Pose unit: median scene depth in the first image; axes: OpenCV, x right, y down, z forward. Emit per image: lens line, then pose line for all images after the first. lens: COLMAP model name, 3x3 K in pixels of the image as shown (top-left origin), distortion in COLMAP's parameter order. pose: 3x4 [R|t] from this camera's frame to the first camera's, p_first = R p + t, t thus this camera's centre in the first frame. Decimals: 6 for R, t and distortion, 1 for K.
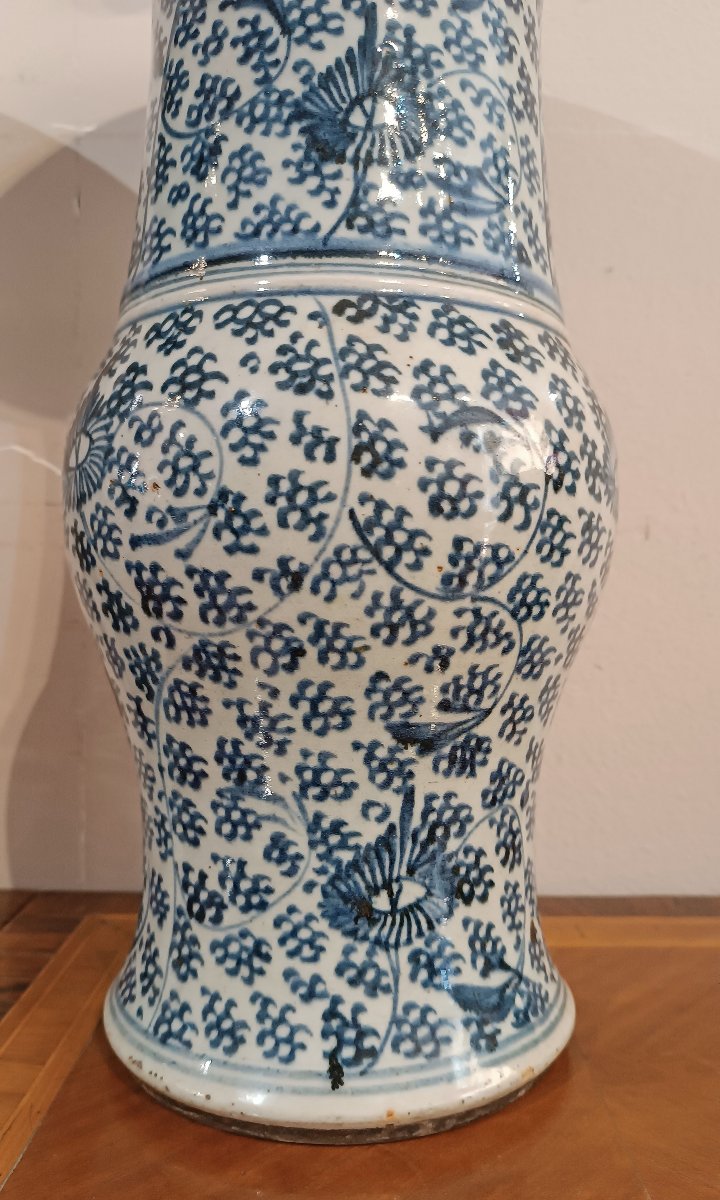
lens RADIAL K [[943.5, 0, 364.2], [0, 943.5, 627.5], [0, 0, 1]] dist [0.000839, -0.007492]
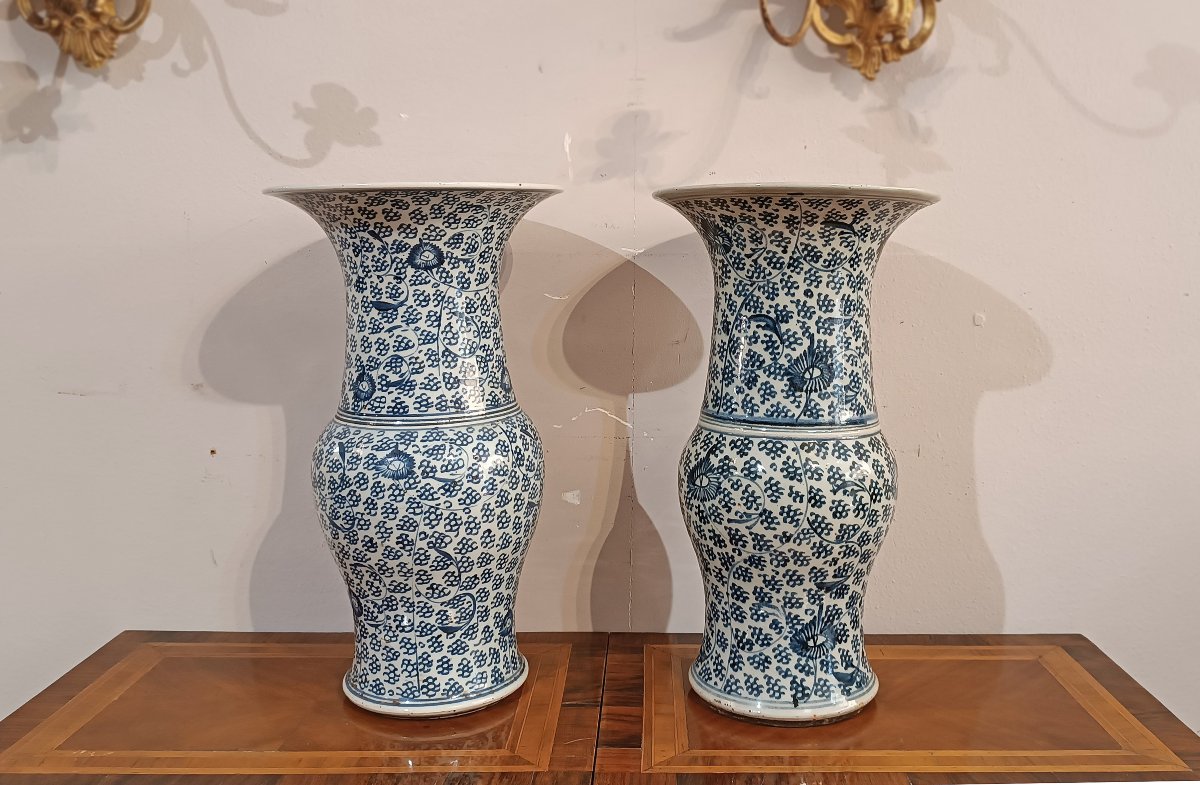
lens RADIAL K [[1045.6, 0, 680.7], [0, 1045.6, 373.3], [0, 0, 1]] dist [0.067840, -0.133613]
pose [[0.999605, 0.003449, 0.027883, -0.477206], [-0.005020, 0.998391, 0.056487, -0.714995], [-0.027643, -0.056604, 0.998014, -2.155000]]
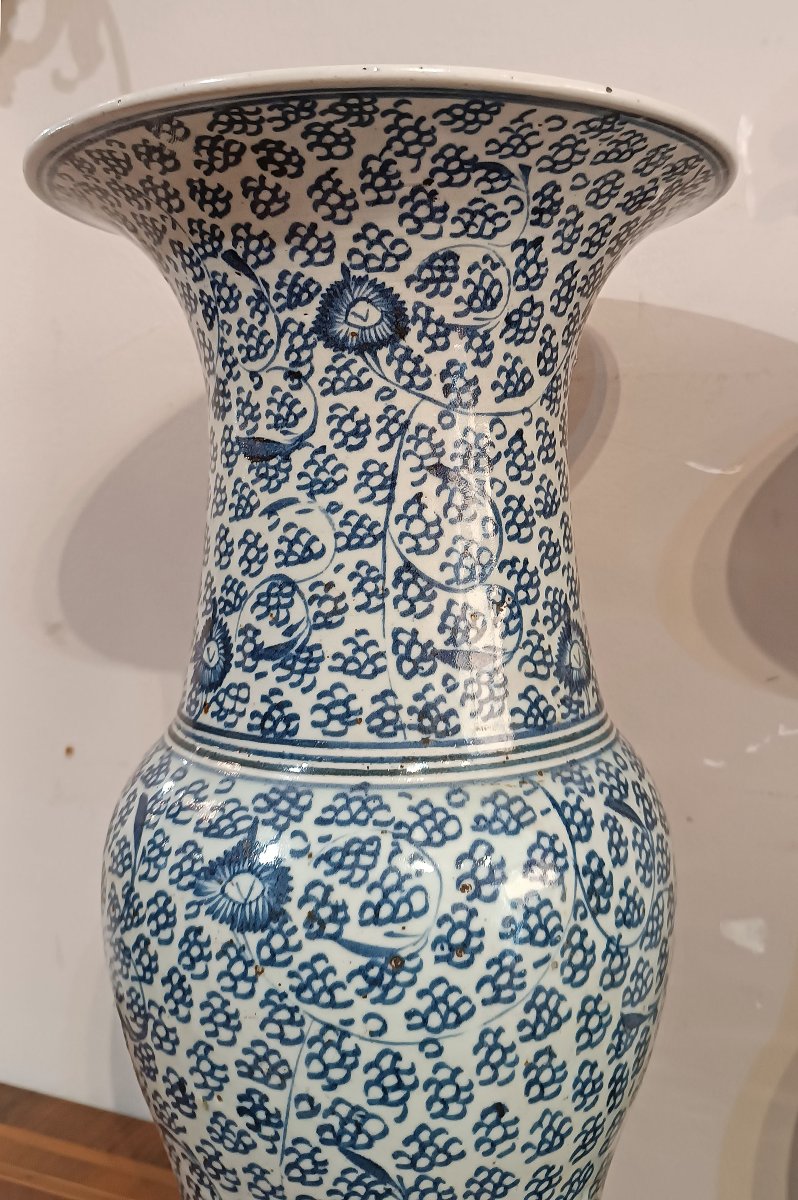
lens RADIAL K [[1154.6, 0, 421.9], [0, 1154.6, 427.8], [0, 0, 1]] dist [-0.000561, -0.049970]
pose [[0.942207, -0.001955, -0.335026, -0.648129], [-0.034933, 0.993959, -0.104043, -0.623471], [0.333206, 0.109734, 0.936447, -0.180265]]
